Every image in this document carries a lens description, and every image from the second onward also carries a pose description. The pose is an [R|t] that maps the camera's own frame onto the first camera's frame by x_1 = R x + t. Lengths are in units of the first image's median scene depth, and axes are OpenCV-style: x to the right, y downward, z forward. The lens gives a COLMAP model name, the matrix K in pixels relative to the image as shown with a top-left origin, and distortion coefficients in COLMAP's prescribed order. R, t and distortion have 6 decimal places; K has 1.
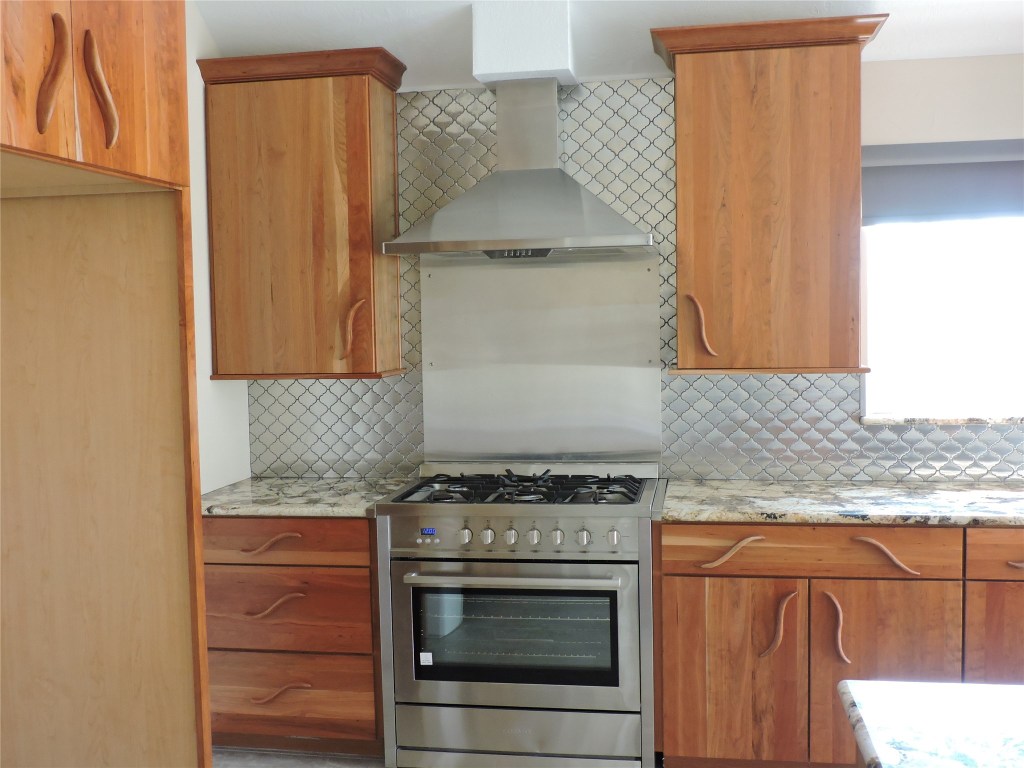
lens RADIAL K [[1060.2, 0, 508.5], [0, 1060.2, 384.1], [0, 0, 1]] dist [-0.037548, 0.016131]
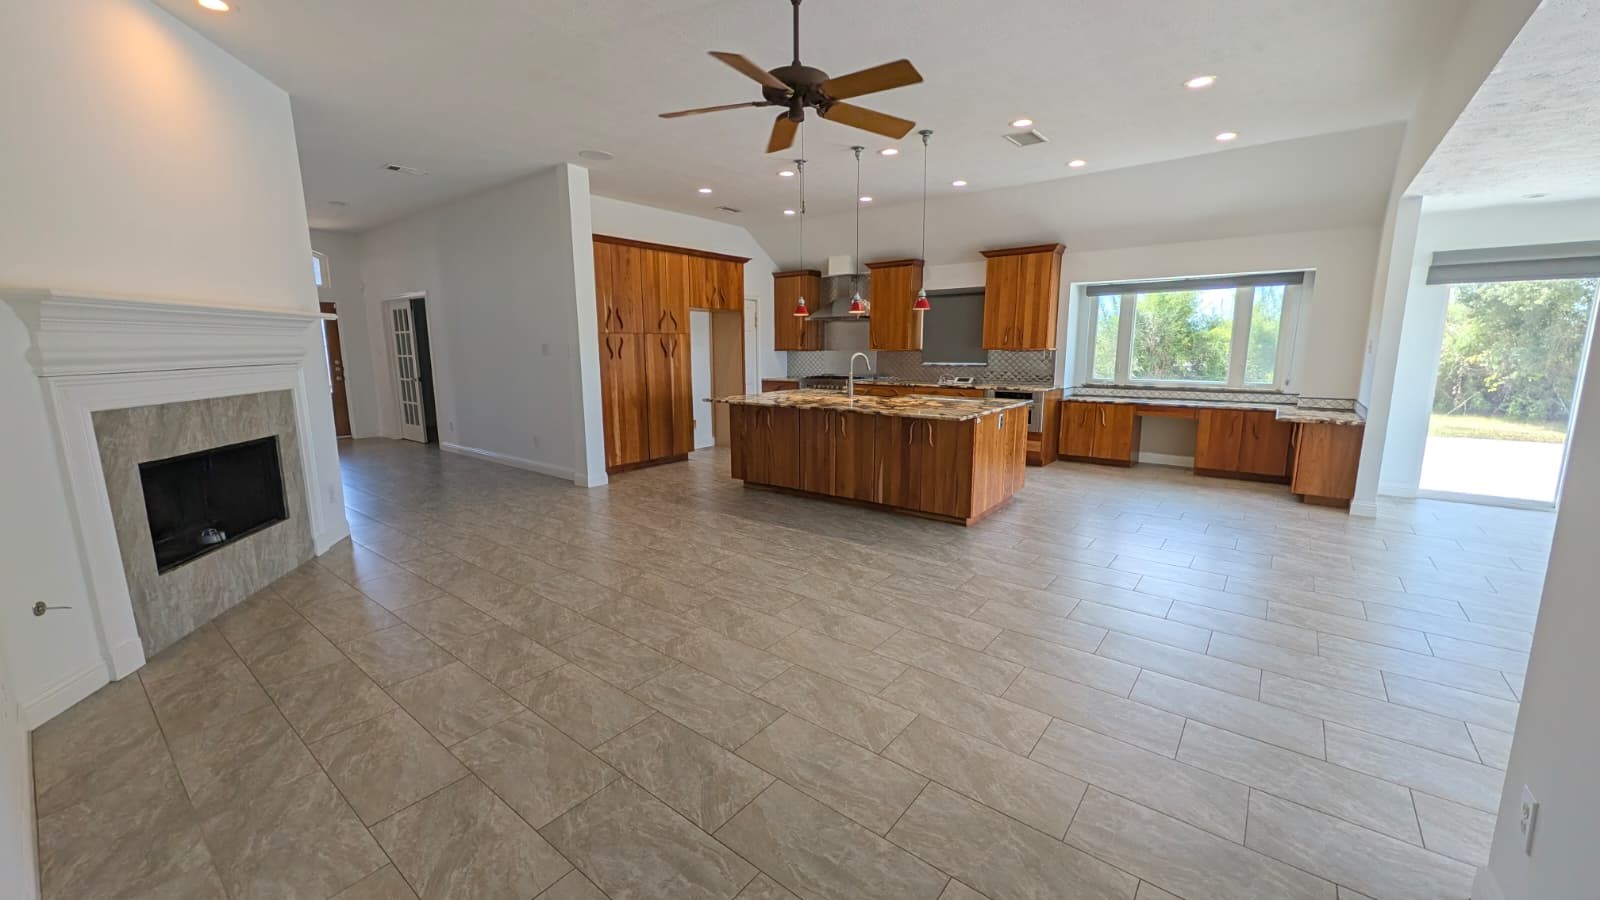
lens RADIAL K [[608.7, 0, 791.7], [0, 608.7, 449.3], [0, 0, 1]] dist [-0.019776, 0.000093]
pose [[0.878884, 0.093993, -0.467683, 1.051804], [-0.041011, 0.991654, 0.122230, 0.095001], [0.475269, -0.088246, 0.875404, -1.232239]]
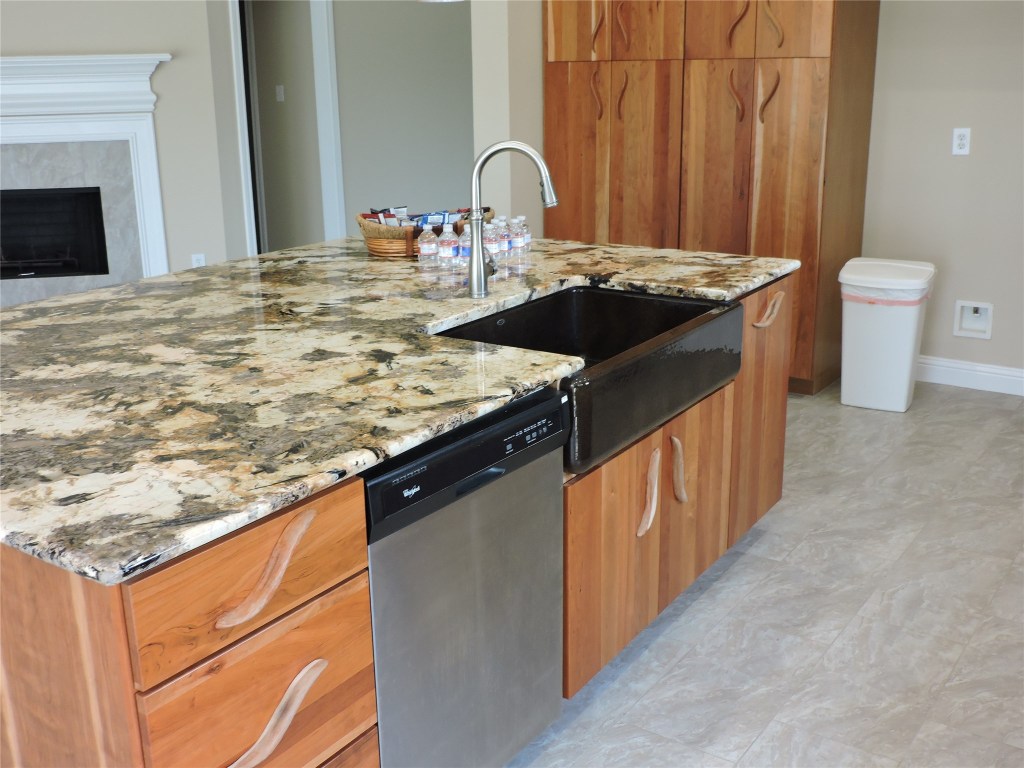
lens RADIAL K [[1060.2, 0, 508.5], [0, 1060.2, 384.1], [0, 0, 1]] dist [-0.037548, 0.016131]
pose [[-0.423854, 0.284415, -0.859916, 1.109360], [-0.031246, 0.944260, 0.327713, -0.058548], [0.905192, 0.165771, -0.391341, 0.666747]]
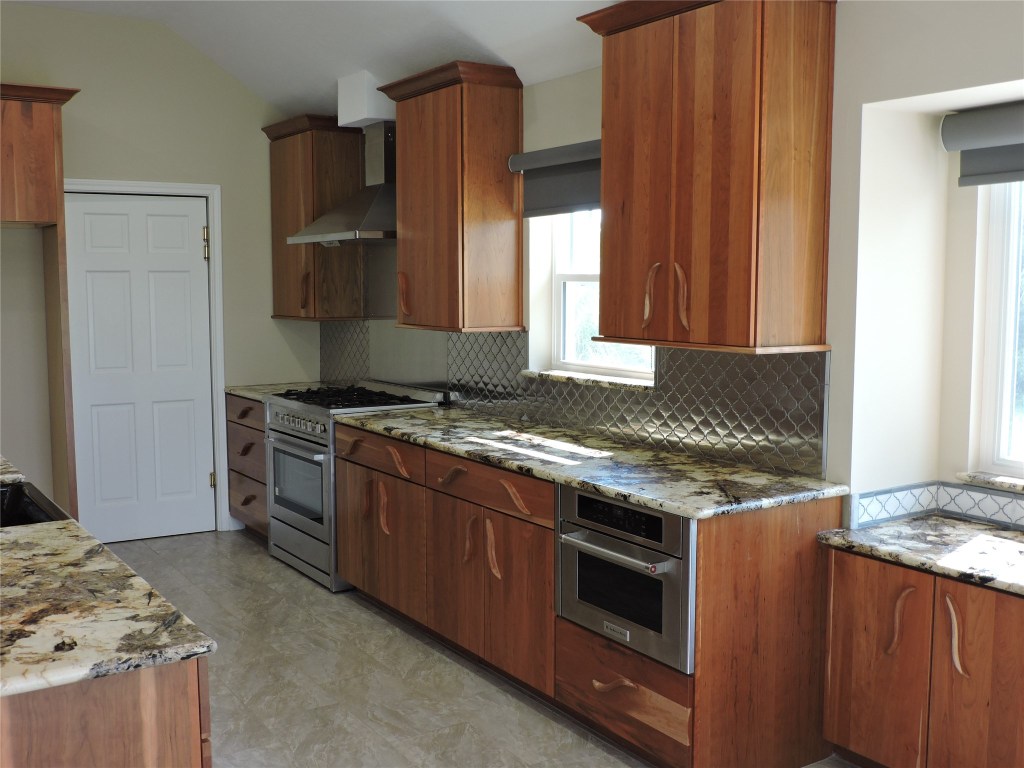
lens RADIAL K [[1060.2, 0, 508.5], [0, 1060.2, 384.1], [0, 0, 1]] dist [-0.037548, 0.016131]
pose [[0.682203, 0.091355, -0.725433, 1.353999], [-0.055480, 0.995771, 0.073225, -0.048285], [0.729055, -0.009708, 0.684387, 0.134472]]
